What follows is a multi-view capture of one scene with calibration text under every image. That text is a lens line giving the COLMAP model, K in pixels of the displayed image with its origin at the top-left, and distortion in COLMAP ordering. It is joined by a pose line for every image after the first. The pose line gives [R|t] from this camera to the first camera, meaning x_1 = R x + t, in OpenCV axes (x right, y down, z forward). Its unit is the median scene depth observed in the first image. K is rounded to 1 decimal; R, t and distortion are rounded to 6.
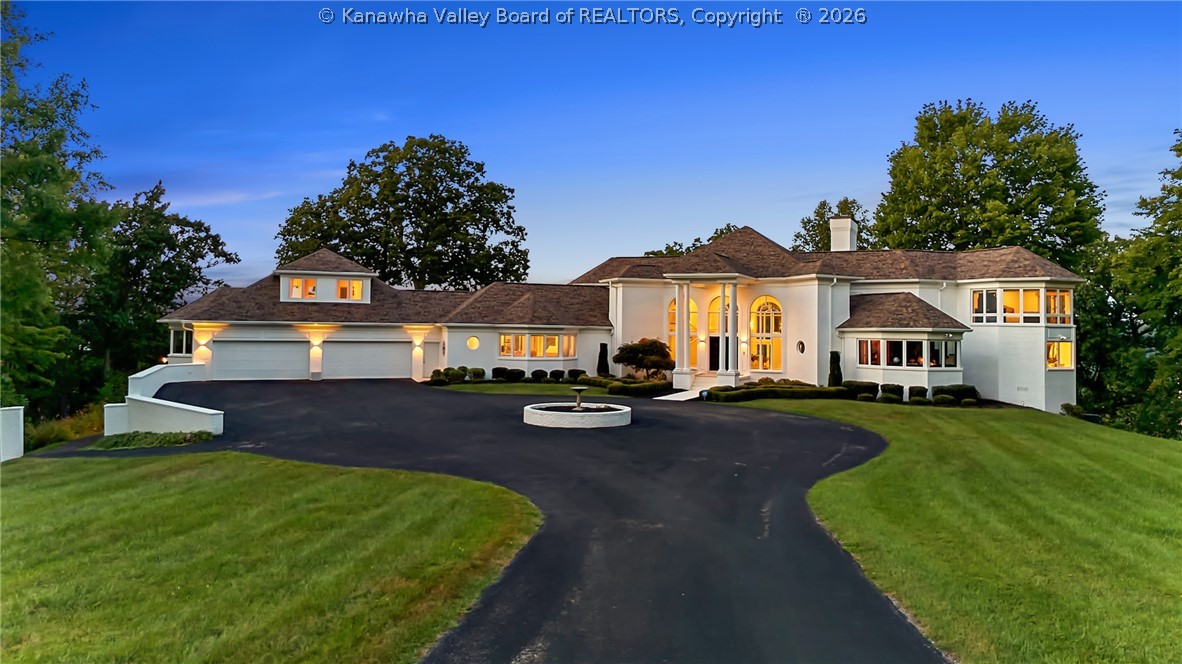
lens RADIAL K [[872.6, 0, 591.3], [0, 872.6, 328.3], [0, 0, 1]] dist [0.036762, -0.016455]
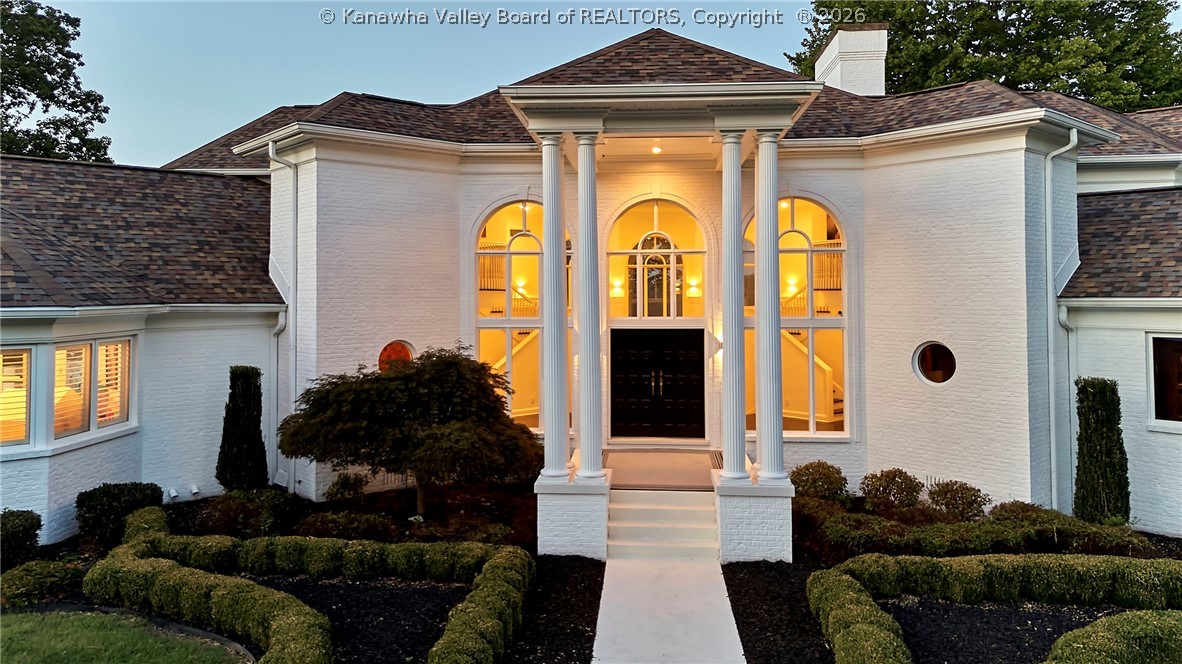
lens RADIAL K [[872.6, 0, 604.0], [0, 872.6, 273.9], [0, 0, 1]] dist [0.036762, -0.016455]
pose [[0.937060, -0.008869, 0.349057, 0.023356], [0.014516, 0.999803, -0.013566, -0.006303], [-0.348867, 0.017779, 0.937003, 0.705459]]
